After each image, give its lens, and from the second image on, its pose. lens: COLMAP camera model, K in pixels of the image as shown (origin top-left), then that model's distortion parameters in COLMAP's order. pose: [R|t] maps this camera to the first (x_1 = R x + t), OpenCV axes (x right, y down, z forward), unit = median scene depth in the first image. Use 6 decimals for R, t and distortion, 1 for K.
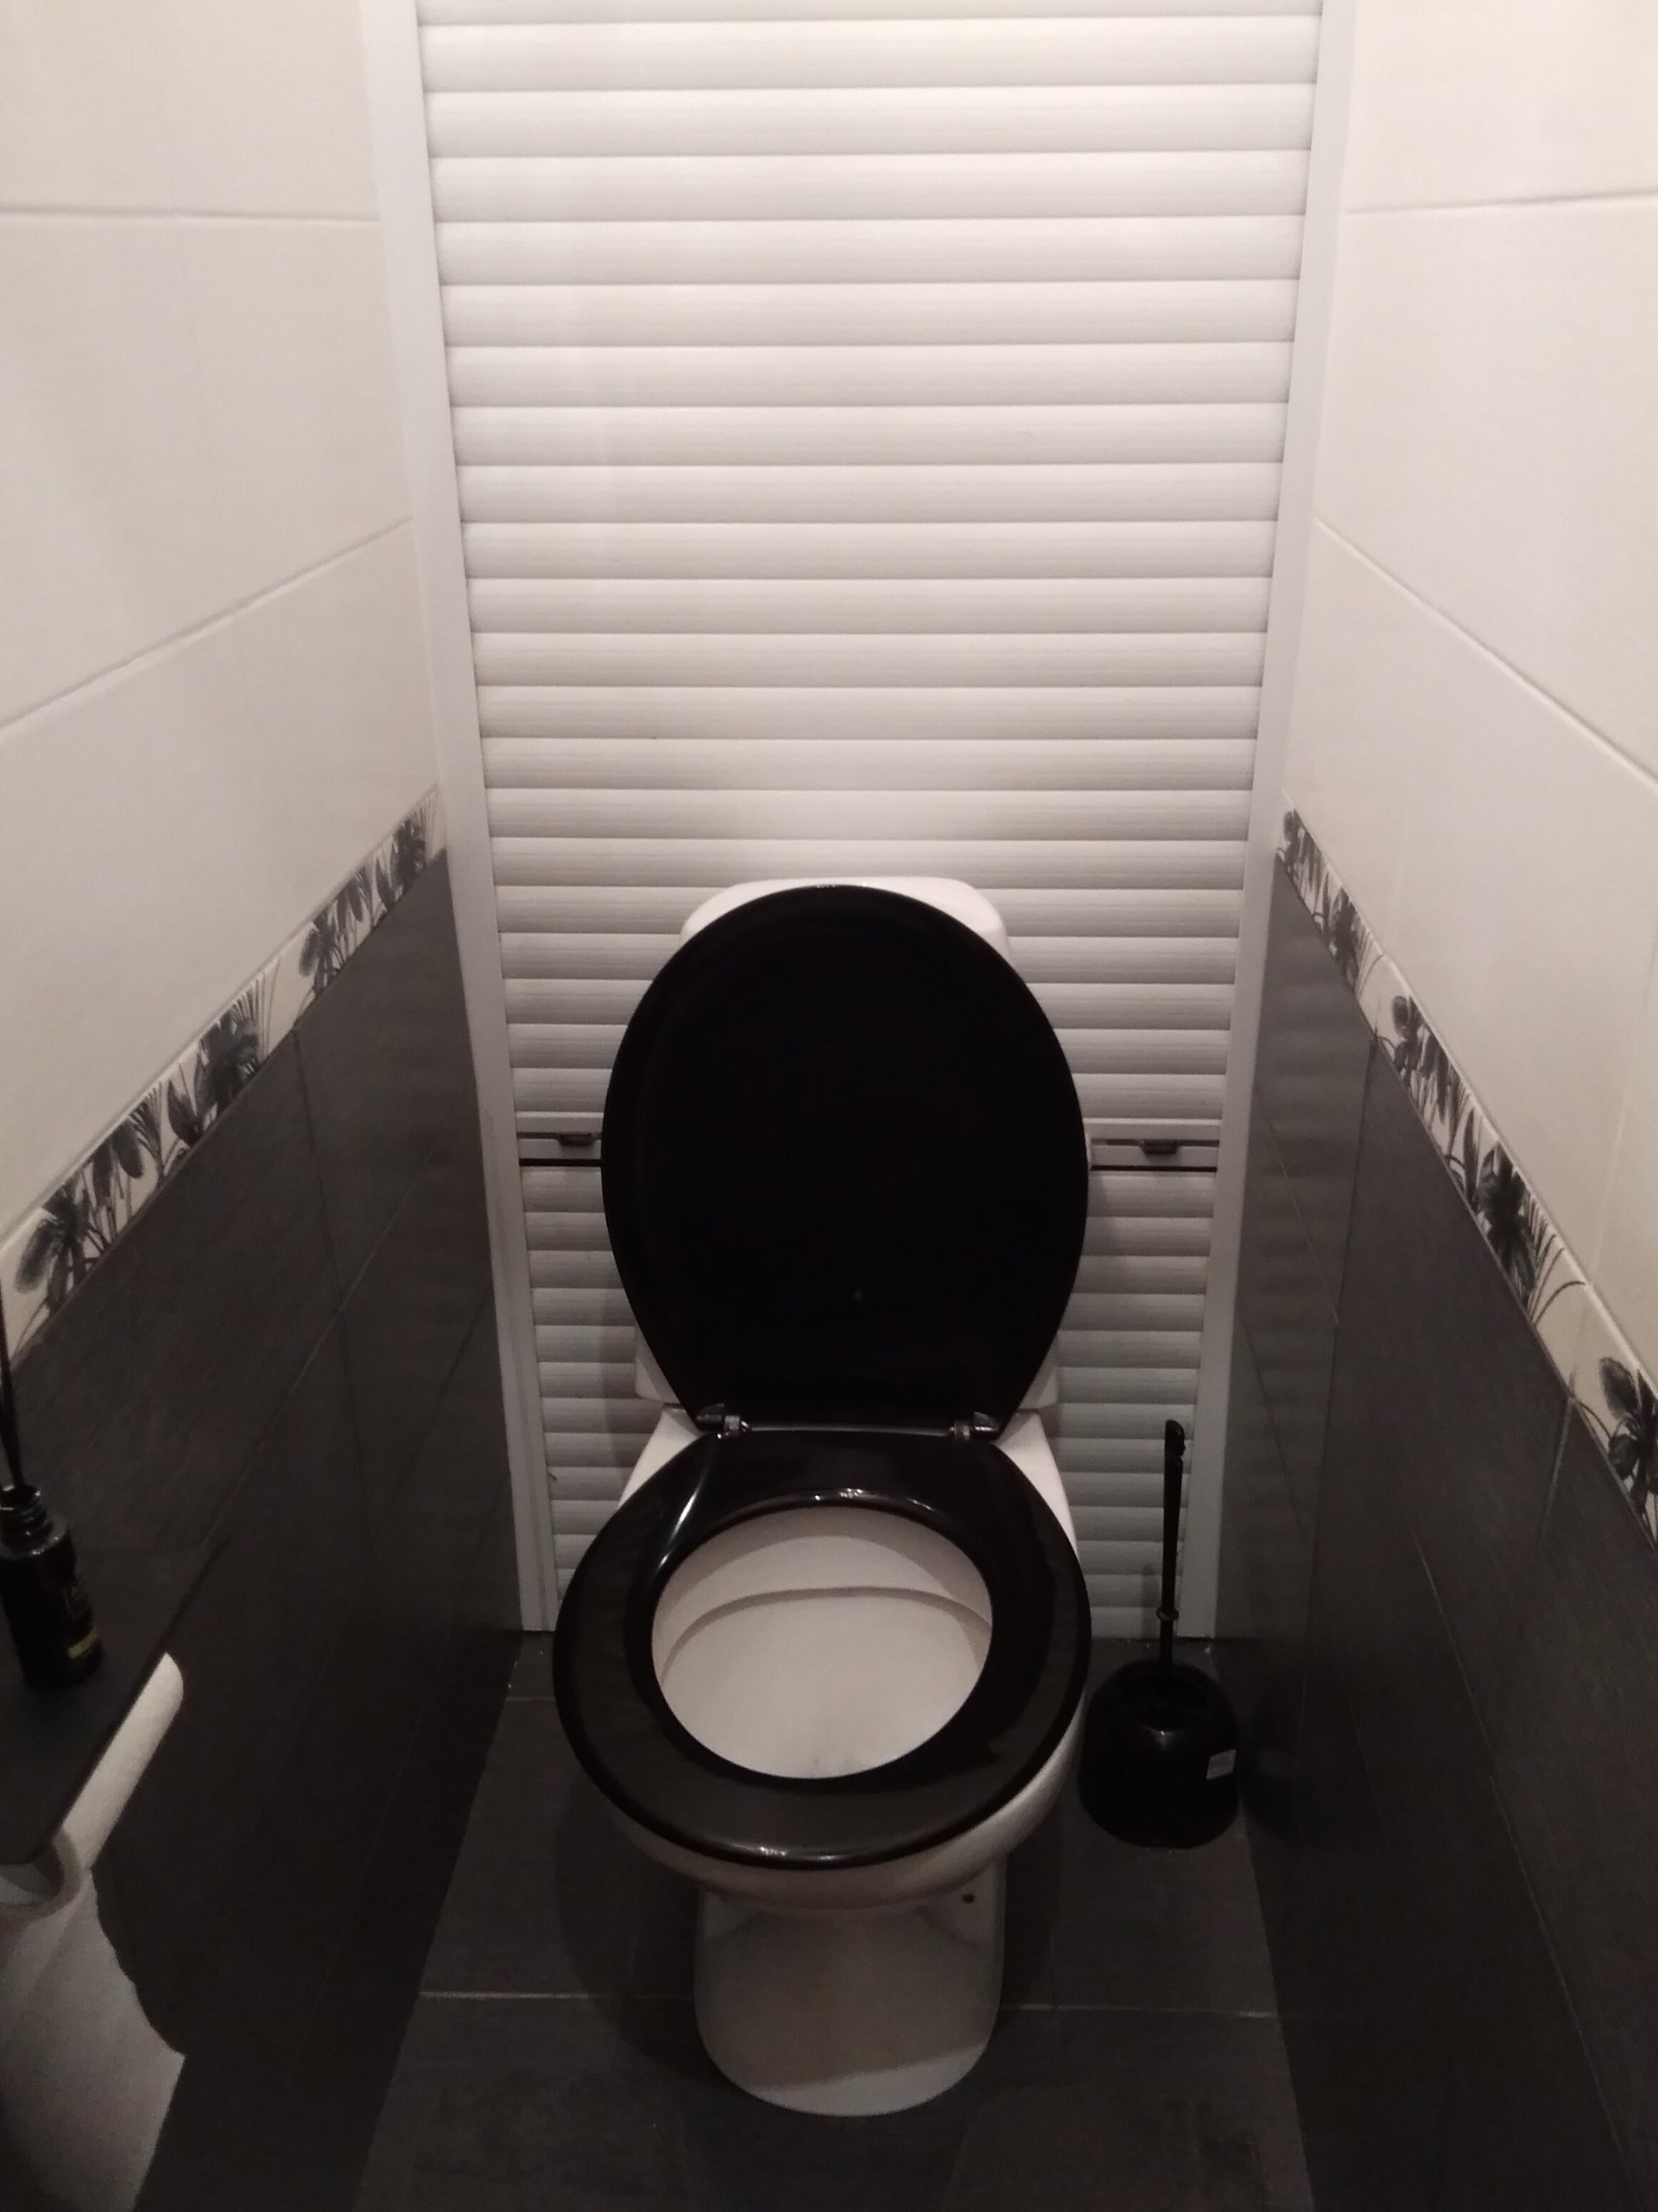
lens RADIAL K [[1812.9, 0, 850.5], [0, 1812.9, 1114.5], [0, 0, 1]] dist [0.079576, -0.115095]
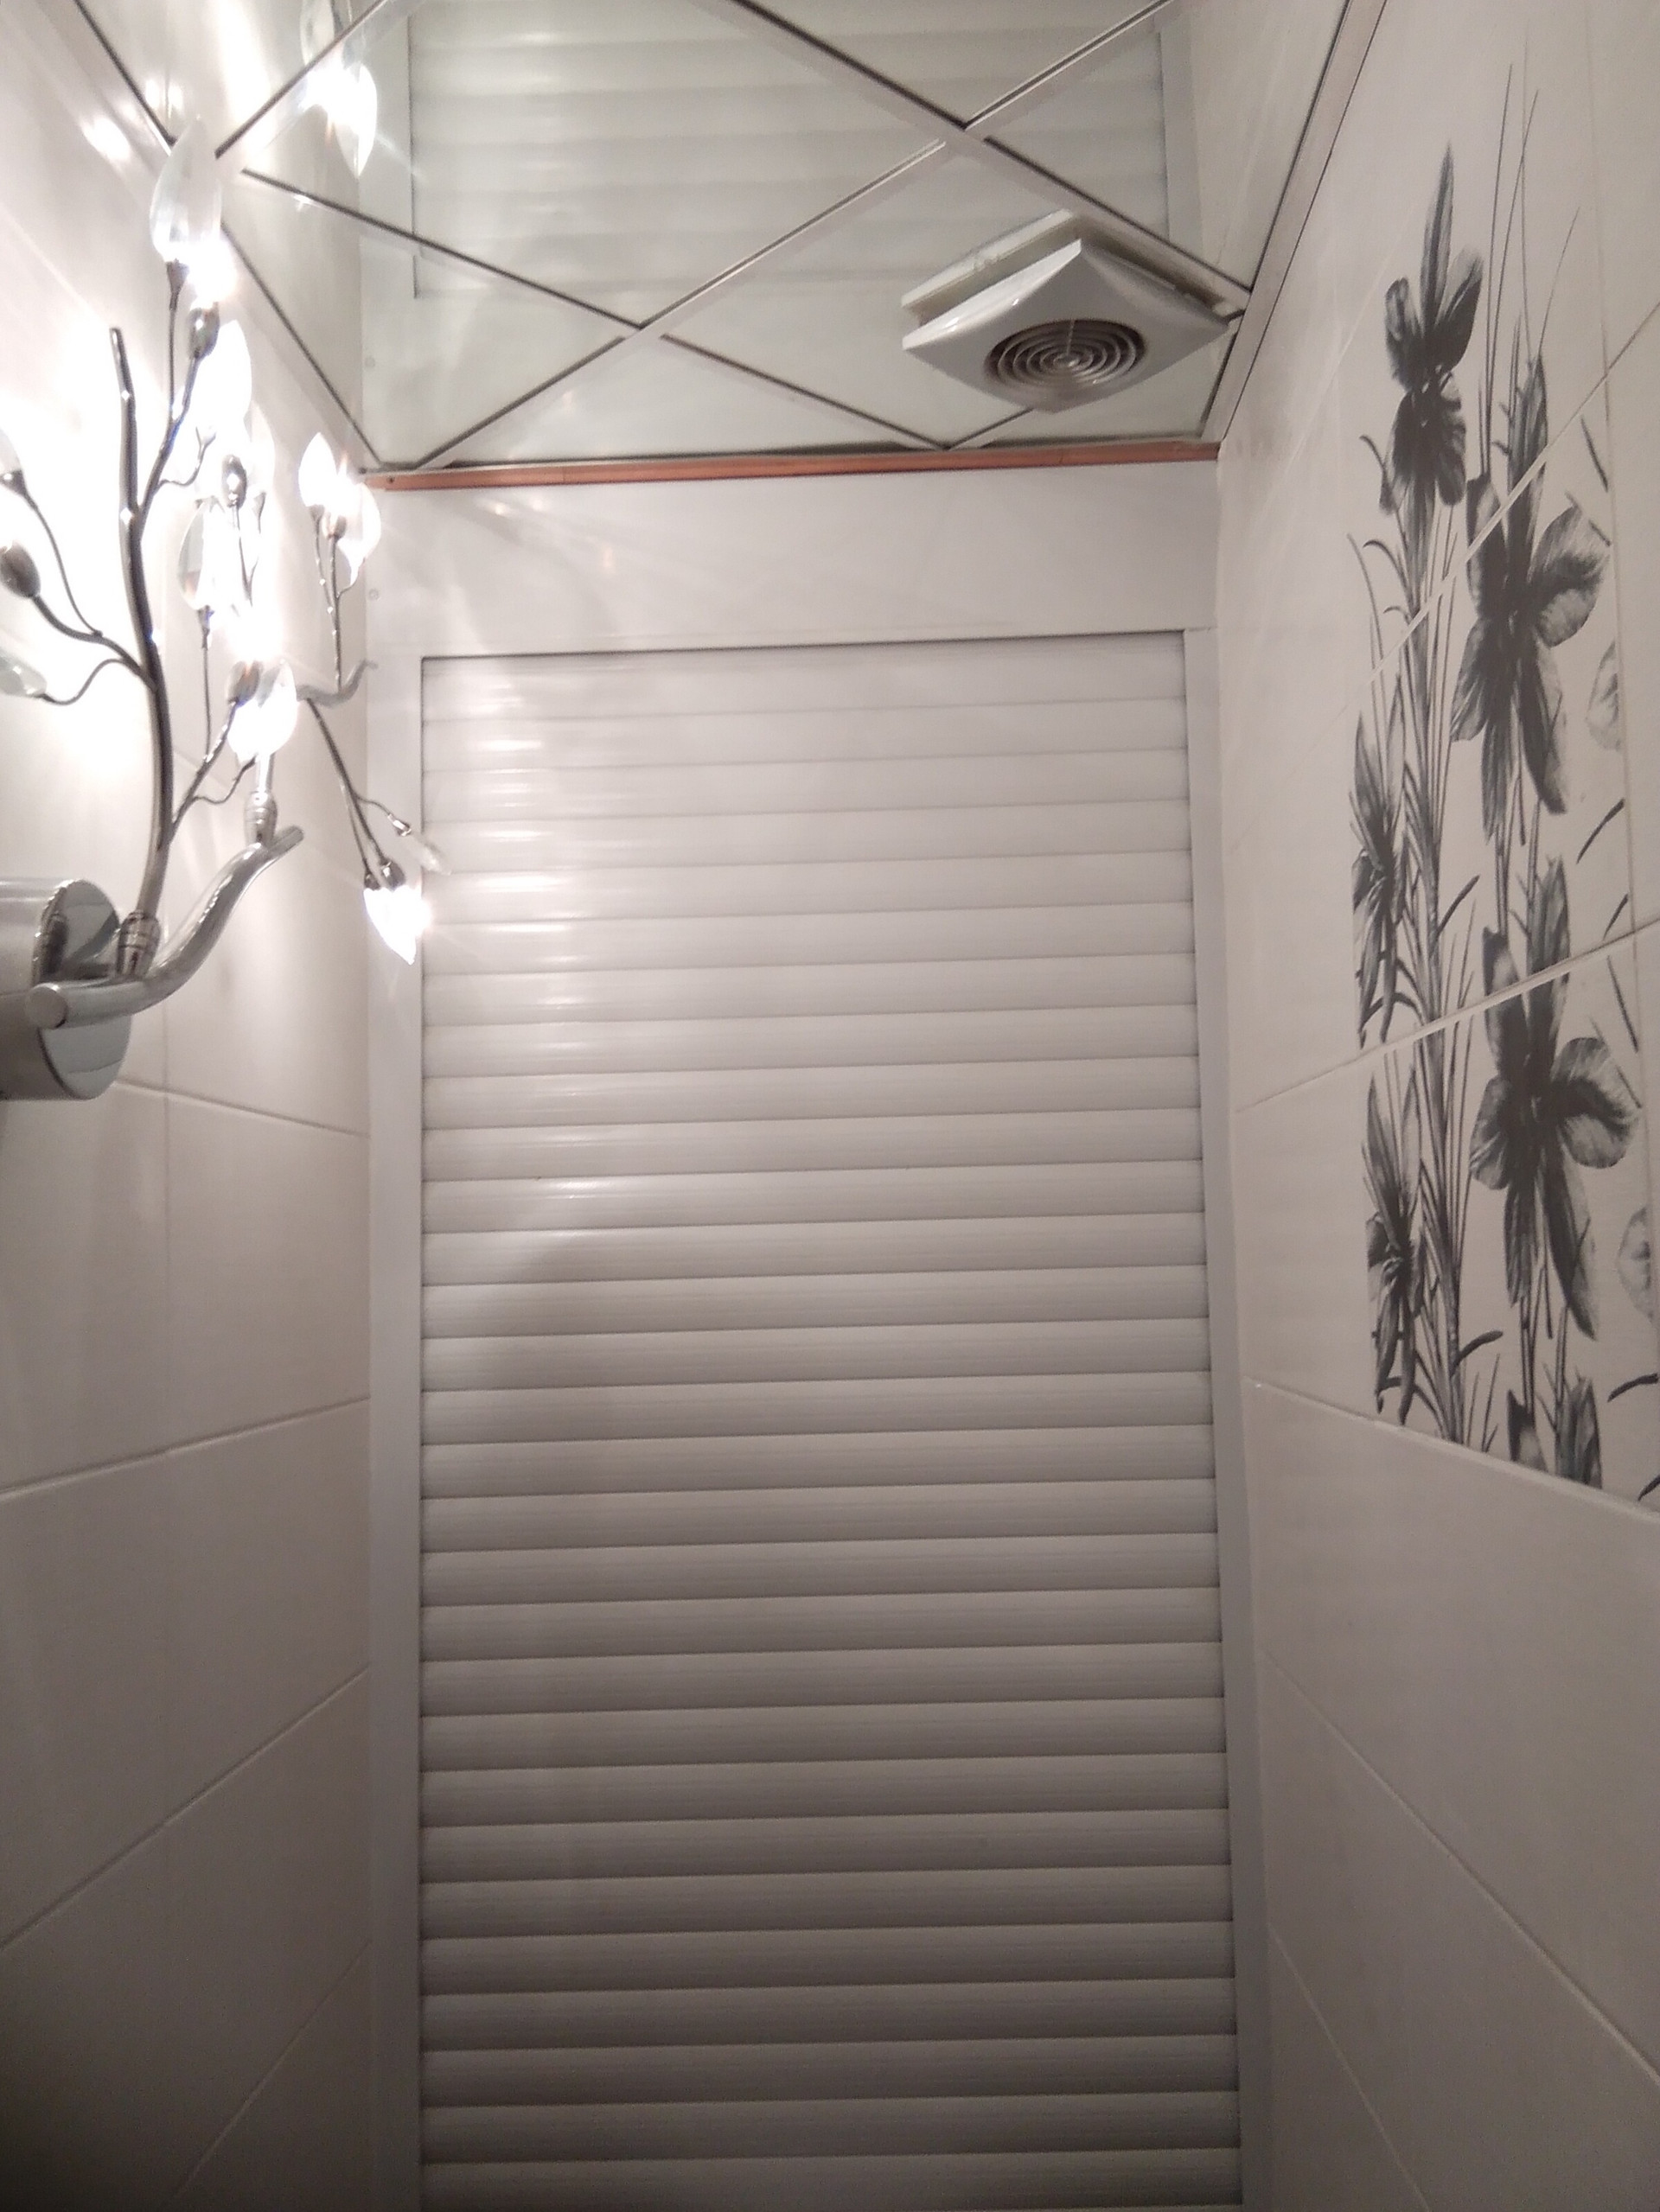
lens RADIAL K [[1813.3, 0, 851.5], [0, 1813.3, 1114.5], [0, 0, 1]] dist [0.079576, -0.115095]
pose [[0.999367, -0.016196, 0.031682, -0.002465], [0.029054, 0.885460, -0.463807, -0.255180], [-0.020541, 0.464434, 0.885369, -0.100165]]
